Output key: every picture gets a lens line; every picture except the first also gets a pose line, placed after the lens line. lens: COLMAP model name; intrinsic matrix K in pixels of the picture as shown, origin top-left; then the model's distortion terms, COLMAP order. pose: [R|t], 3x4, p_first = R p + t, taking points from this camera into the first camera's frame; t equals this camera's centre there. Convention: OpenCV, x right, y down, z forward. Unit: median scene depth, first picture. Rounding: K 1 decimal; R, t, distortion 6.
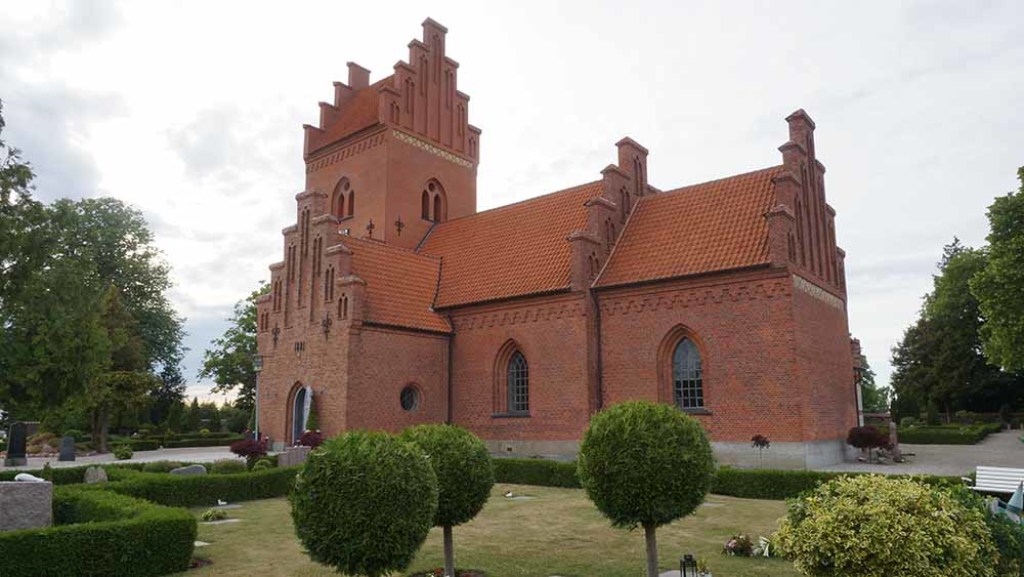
lens RADIAL K [[694.2, 0, 512.0], [0, 694.2, 288.5], [0, 0, 1]] dist [-0.001823, -0.001261]
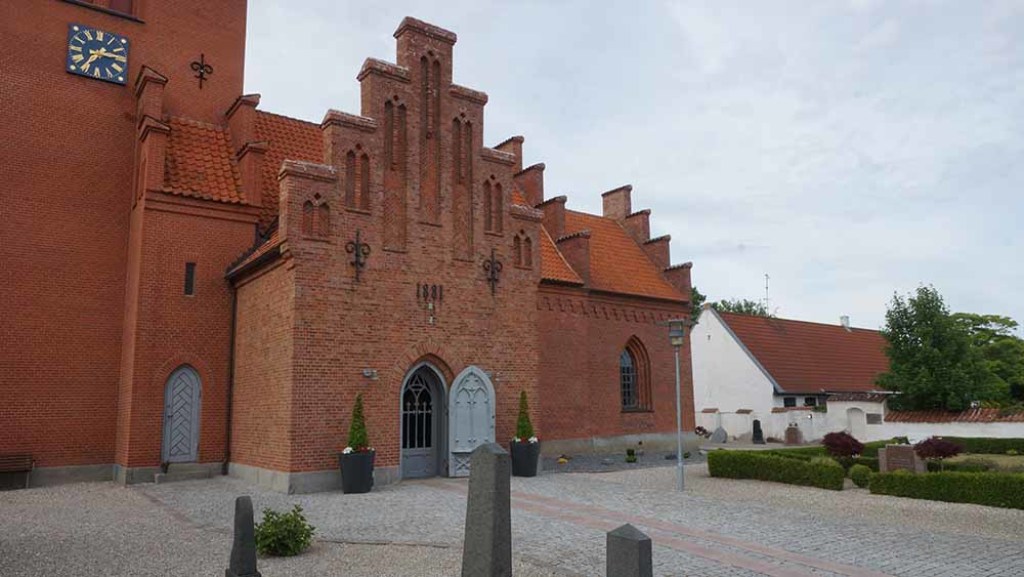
lens RADIAL K [[694.2, 0, 512.0], [0, 694.2, 288.5], [0, 0, 1]] dist [-0.001823, -0.001261]
pose [[0.213407, 0.170825, 0.961913, -0.848128], [-0.161076, 0.977272, -0.137817, 0.150207], [-0.963593, -0.125530, 0.236073, 0.820930]]
